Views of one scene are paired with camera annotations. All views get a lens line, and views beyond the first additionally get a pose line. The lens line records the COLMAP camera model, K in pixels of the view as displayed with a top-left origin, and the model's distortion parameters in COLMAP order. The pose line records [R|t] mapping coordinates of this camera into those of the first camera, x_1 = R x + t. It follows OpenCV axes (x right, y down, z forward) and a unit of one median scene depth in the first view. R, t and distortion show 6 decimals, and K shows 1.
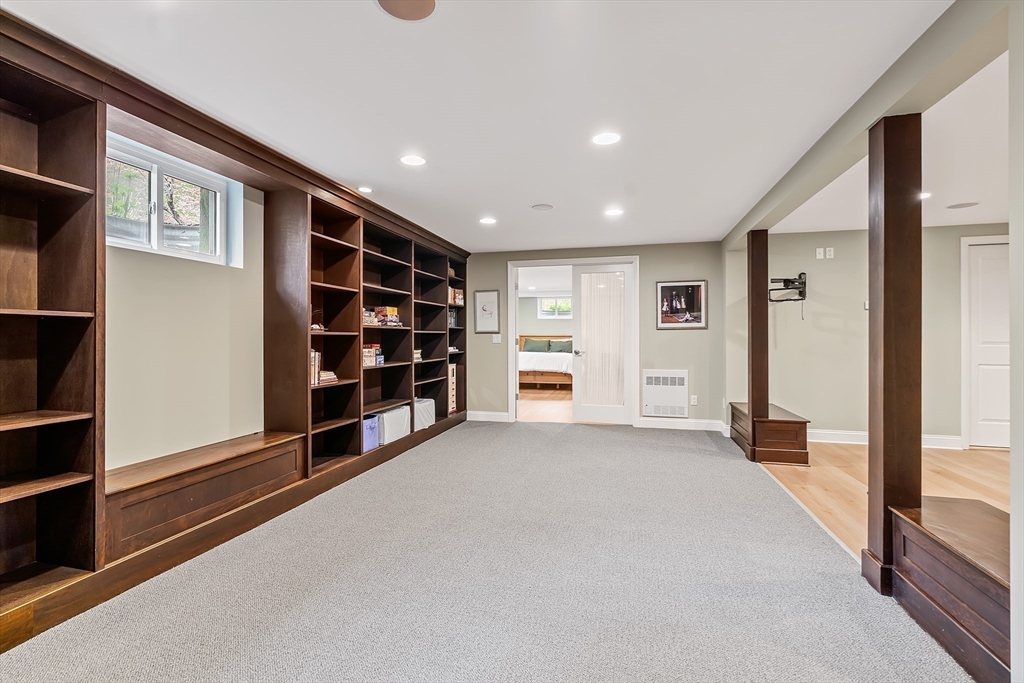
lens RADIAL K [[467.3, 0, 508.6], [0, 467.3, 334.8], [0, 0, 1]] dist [0.002300, 0.000871]
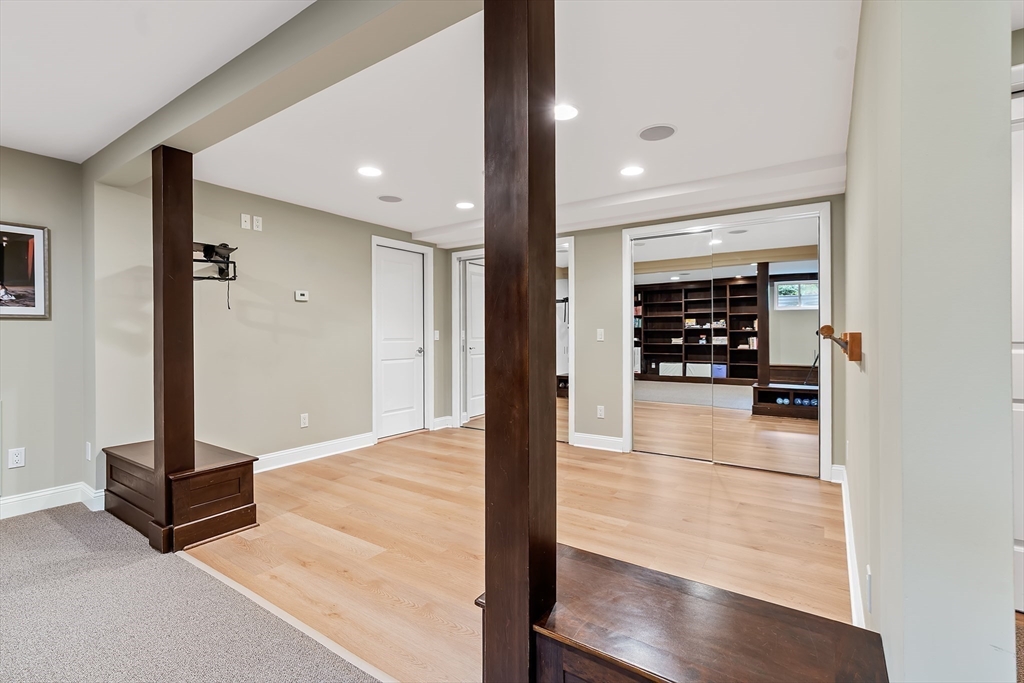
lens RADIAL K [[467.3, 0, 508.6], [0, 467.3, 334.8], [0, 0, 1]] dist [0.002300, 0.000871]
pose [[0.344022, -0.002102, 0.938959, 0.117581], [-0.002116, 0.999993, 0.003014, 0.003198], [-0.938959, -0.003024, 0.344015, 0.374490]]
